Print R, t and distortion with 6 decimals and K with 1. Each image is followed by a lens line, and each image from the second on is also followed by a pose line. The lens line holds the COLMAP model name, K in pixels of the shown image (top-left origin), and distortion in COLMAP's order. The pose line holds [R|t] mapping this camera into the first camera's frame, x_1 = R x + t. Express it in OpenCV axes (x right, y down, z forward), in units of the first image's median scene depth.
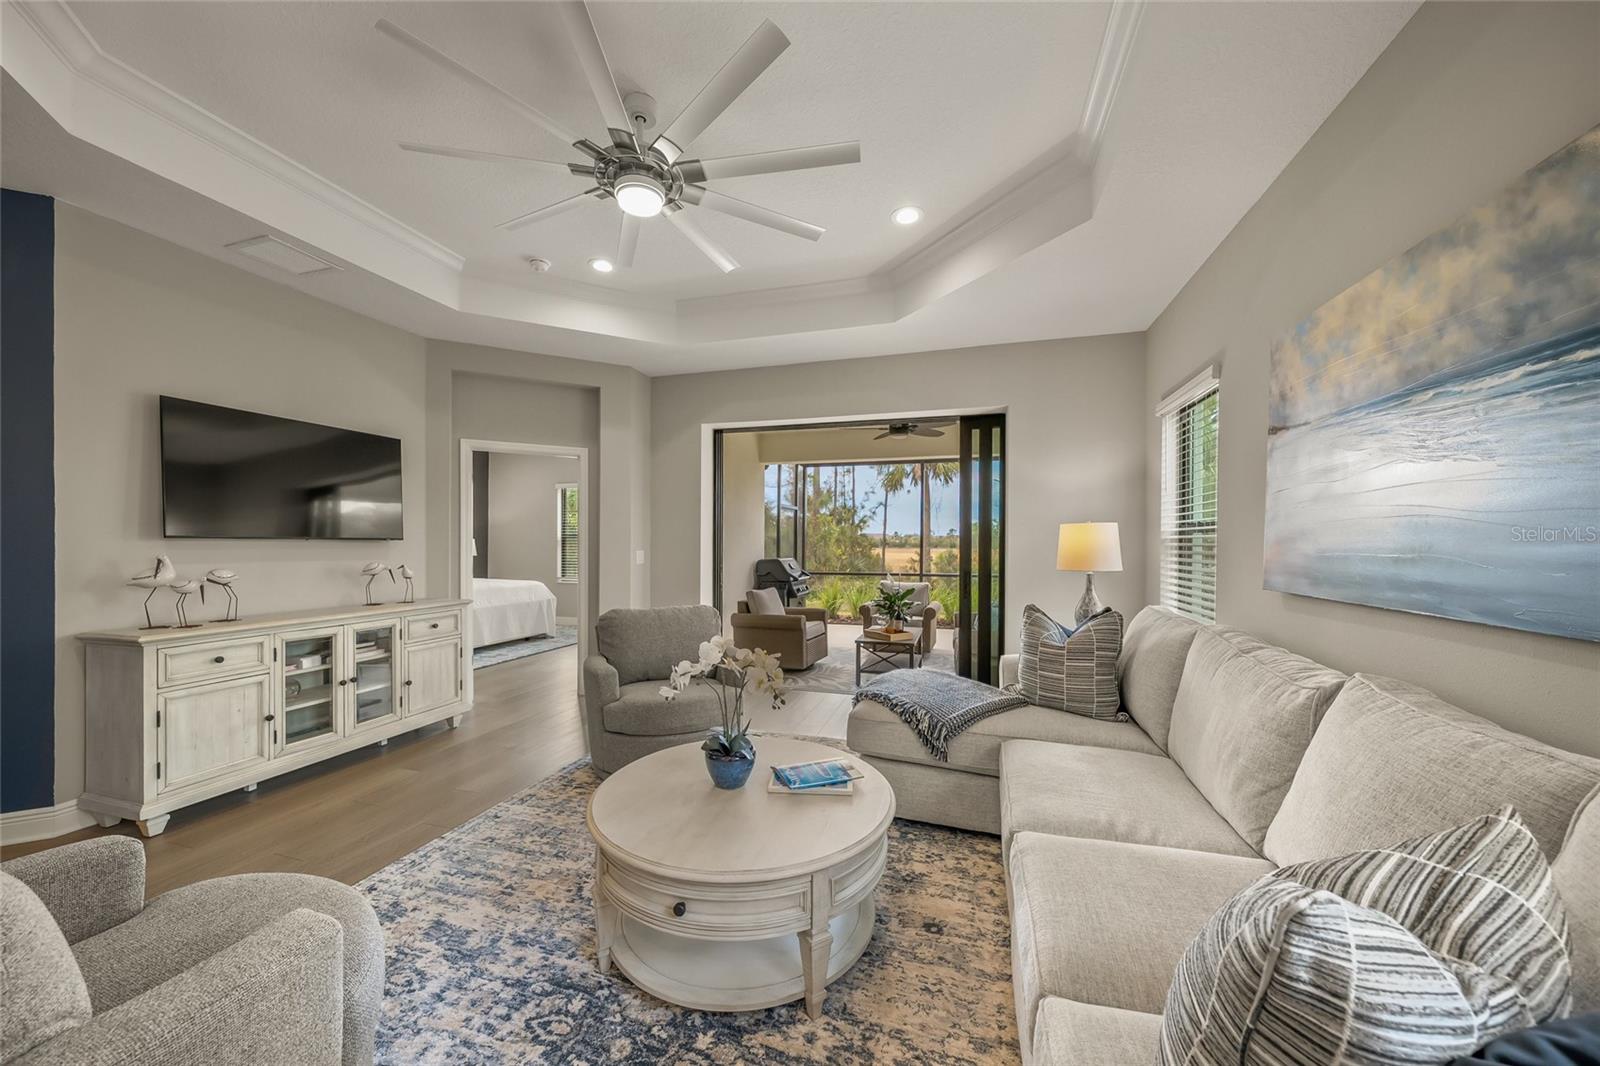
lens RADIAL K [[565.3, 0, 790.2], [0, 565.3, 544.9], [0, 0, 1]] dist [-0.000086, 0.000063]
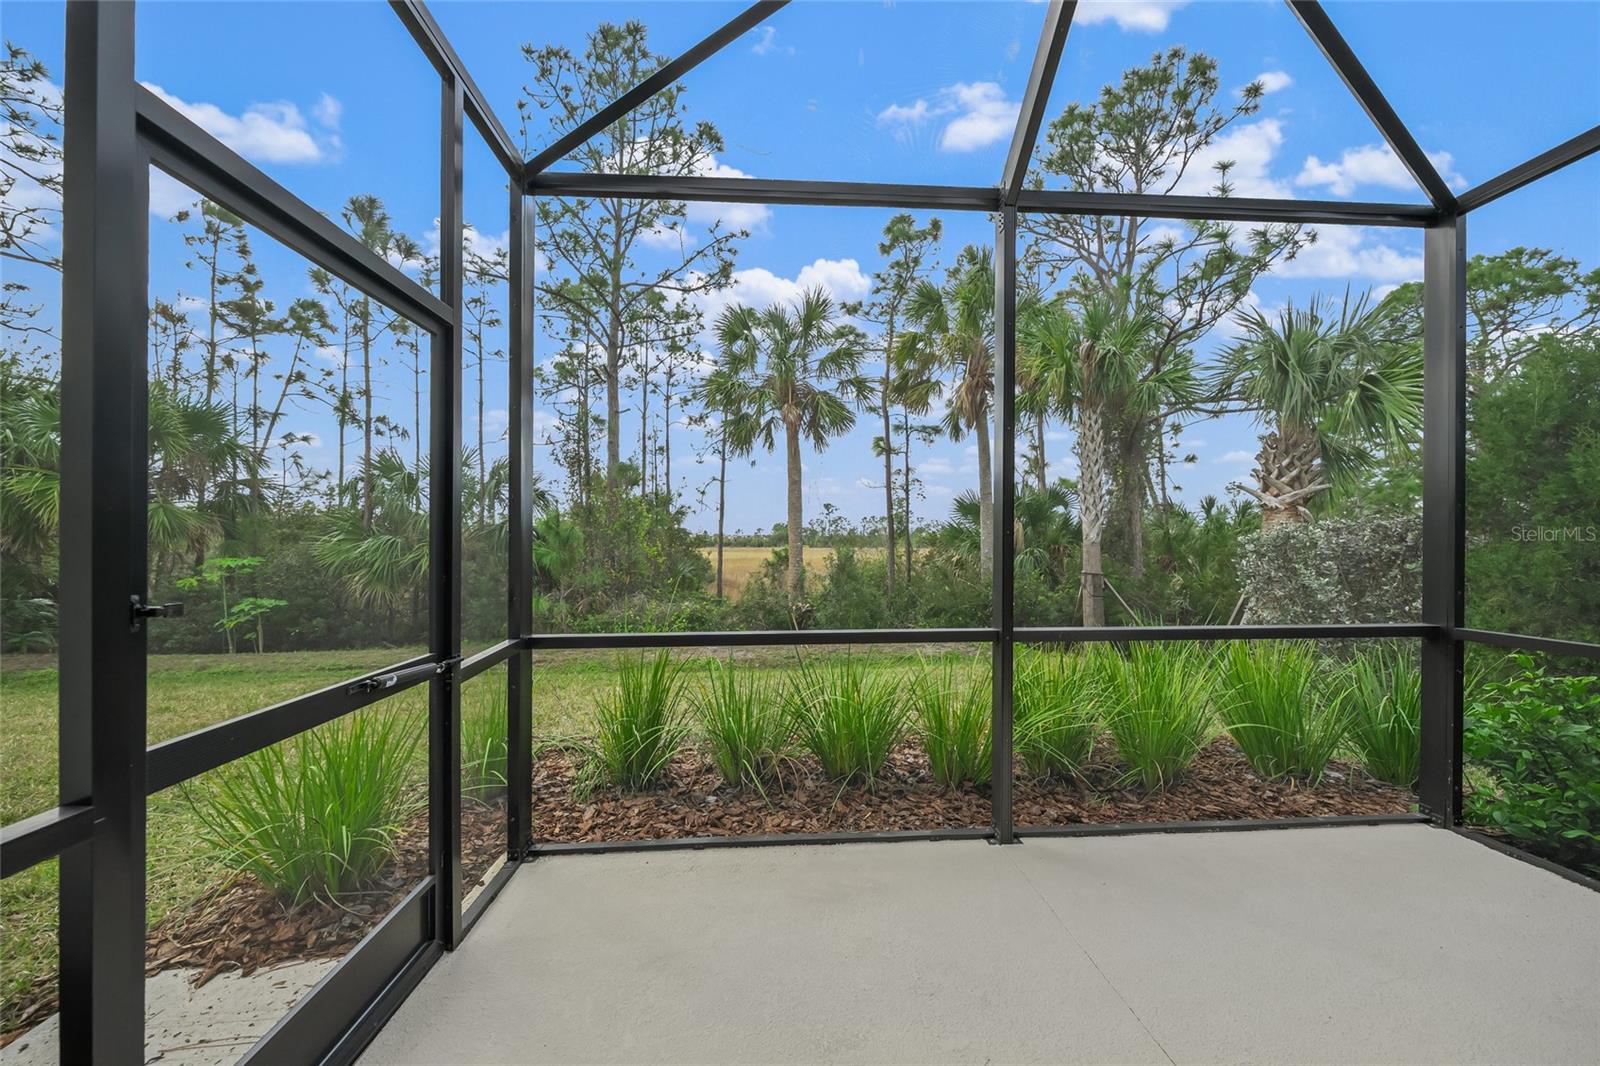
lens RADIAL K [[558.1, 0, 800.0], [0, 558.1, 533.0], [0, 0, 1]] dist [-0.000317, -0.000011]
pose [[0.937481, 0.001384, 0.348033, 0.173532], [0.005741, 0.999795, -0.019438, 0.033401], [-0.347988, 0.020220, 0.937281, 2.598369]]
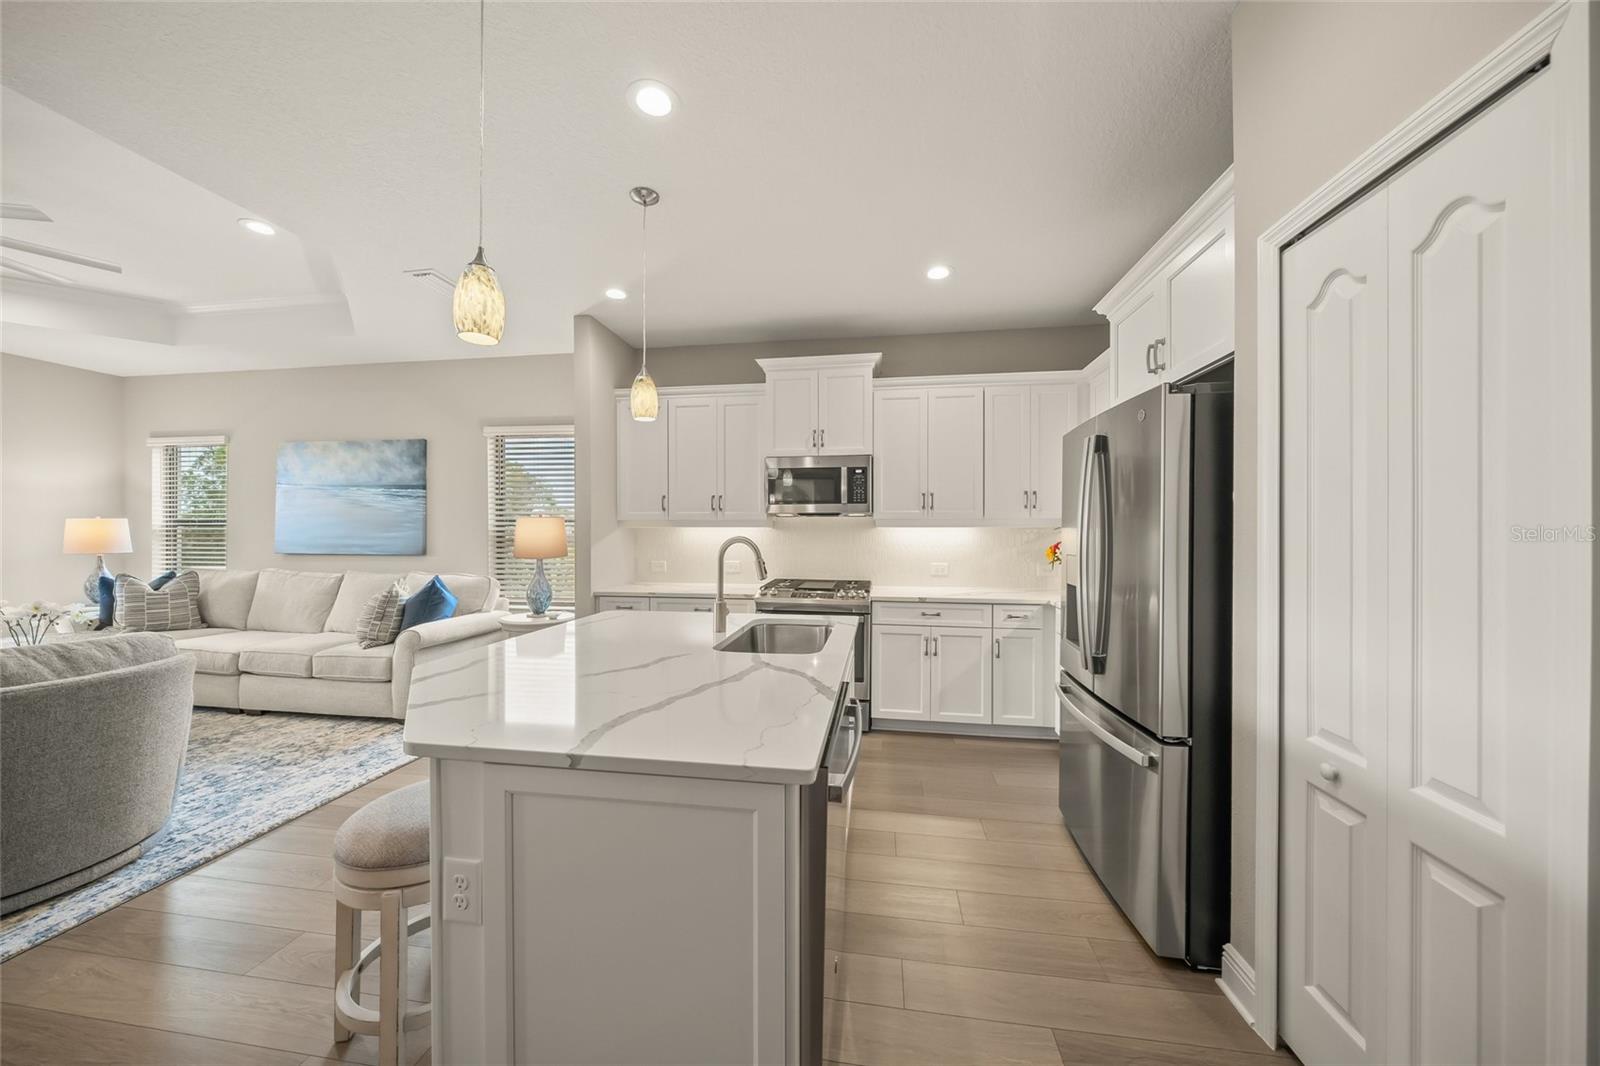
lens RADIAL K [[549.6, 0, 795.2], [0, 549.6, 532.8], [0, 0, 1]] dist [-0.001487, -0.000045]
pose [[-0.145383, 0.003034, 0.989371, -1.234486], [0.002458, 0.999993, -0.002706, 0.005764], [-0.989372, 0.002038, -0.145389, -0.553105]]
